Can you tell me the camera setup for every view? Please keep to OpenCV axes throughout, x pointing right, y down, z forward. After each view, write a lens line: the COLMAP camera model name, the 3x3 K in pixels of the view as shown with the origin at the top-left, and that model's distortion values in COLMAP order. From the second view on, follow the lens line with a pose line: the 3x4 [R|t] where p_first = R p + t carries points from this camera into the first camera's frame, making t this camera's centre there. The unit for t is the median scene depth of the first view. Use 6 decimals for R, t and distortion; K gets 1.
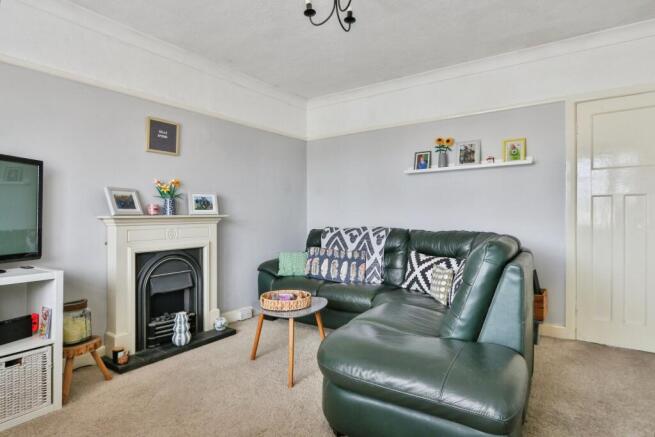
lens RADIAL K [[363.3, 0, 327.5], [0, 363.3, 218.5], [0, 0, 1]] dist [-0.003229, -0.000218]
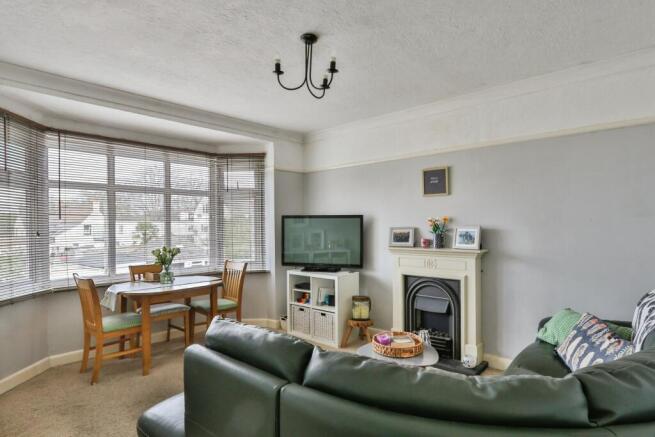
lens RADIAL K [[363.3, 0, 327.5], [0, 363.3, 218.5], [0, 0, 1]] dist [-0.003229, -0.000218]
pose [[-0.138977, -0.000474, -0.990295, 0.768205], [0.010428, 0.999944, -0.001942, -0.103000], [0.990241, -0.010597, -0.138964, 0.794956]]
